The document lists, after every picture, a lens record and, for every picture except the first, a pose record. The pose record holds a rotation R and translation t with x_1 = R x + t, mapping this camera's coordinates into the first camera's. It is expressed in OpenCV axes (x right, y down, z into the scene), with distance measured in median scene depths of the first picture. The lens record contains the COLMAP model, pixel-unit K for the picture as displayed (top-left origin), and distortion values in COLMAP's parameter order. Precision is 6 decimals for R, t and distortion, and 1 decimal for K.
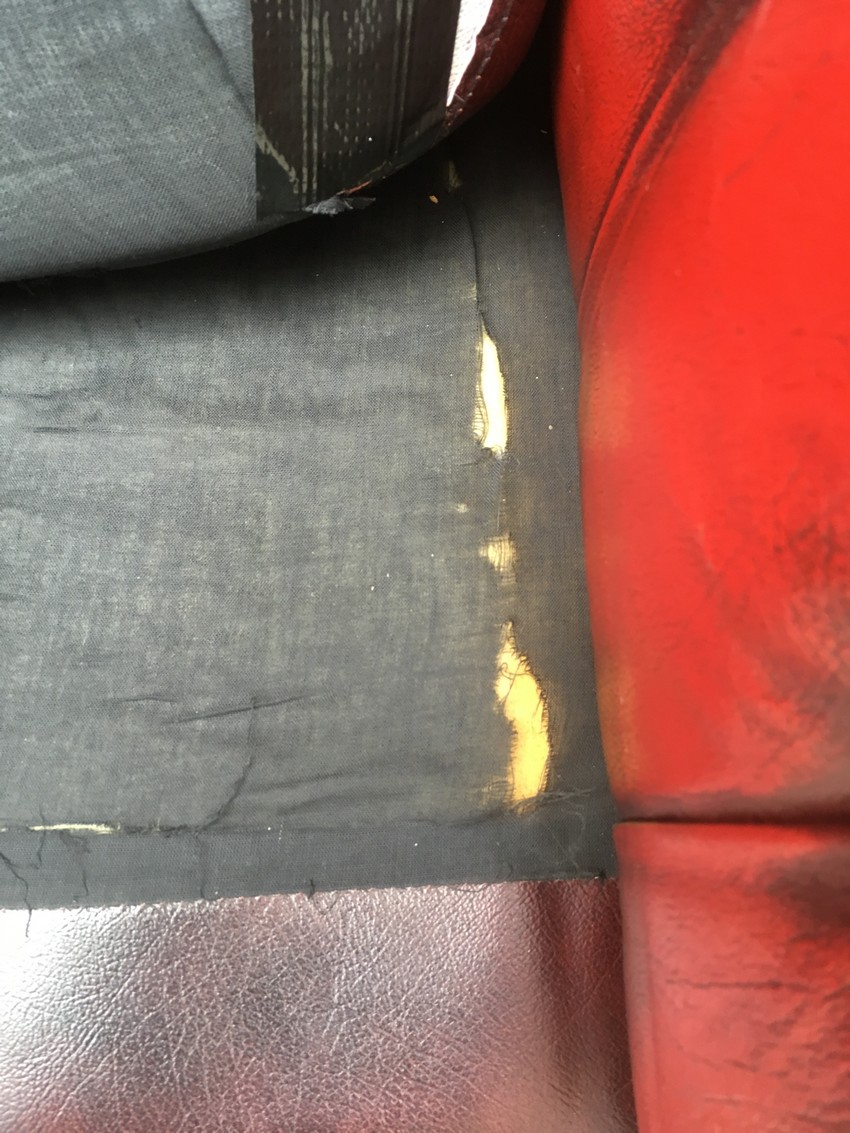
lens RADIAL K [[977.6, 0, 424.9], [0, 977.6, 567.1], [0, 0, 1]] dist [0.081487, -0.134296]
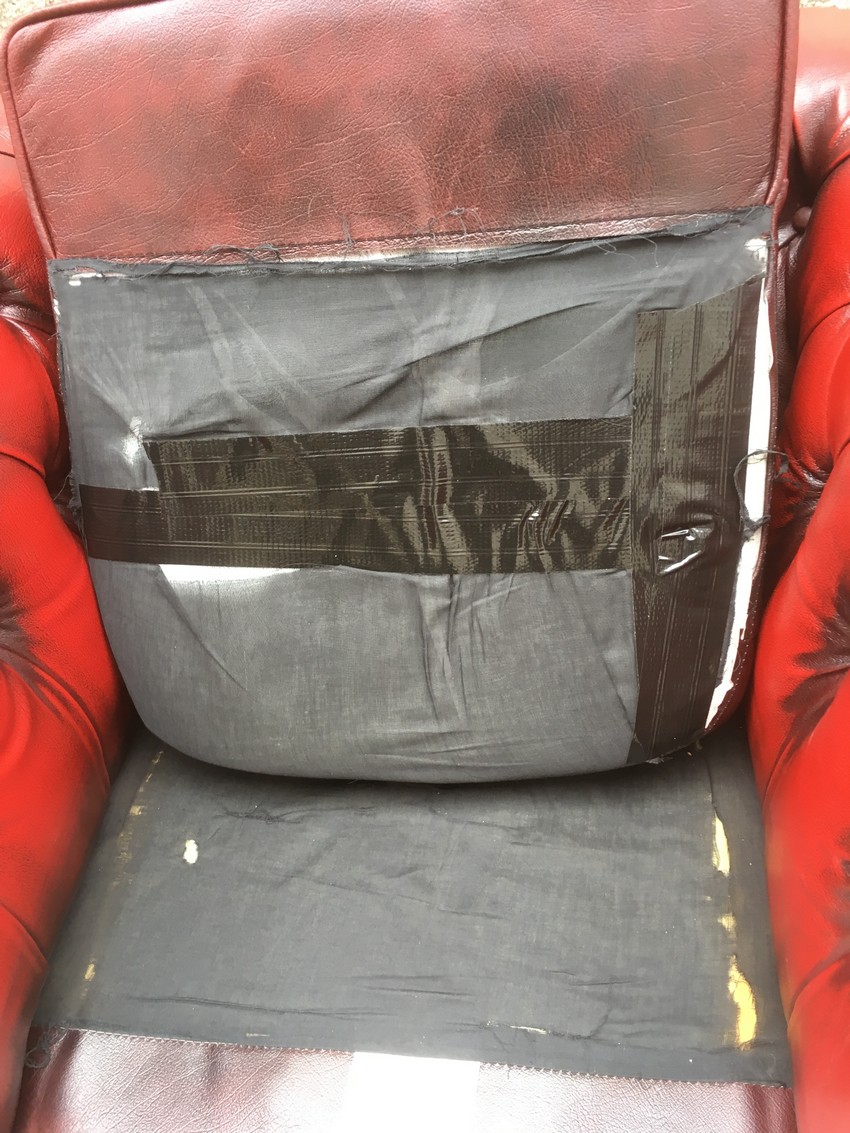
lens RADIAL K [[977.6, 0, 421.7], [0, 977.6, 572.3], [0, 0, 1]] dist [0.081487, -0.134296]
pose [[0.982972, 0.037375, -0.179913, -0.219987], [-0.114631, 0.889950, -0.441417, 0.336040], [0.143616, 0.454524, 0.879080, -1.327656]]
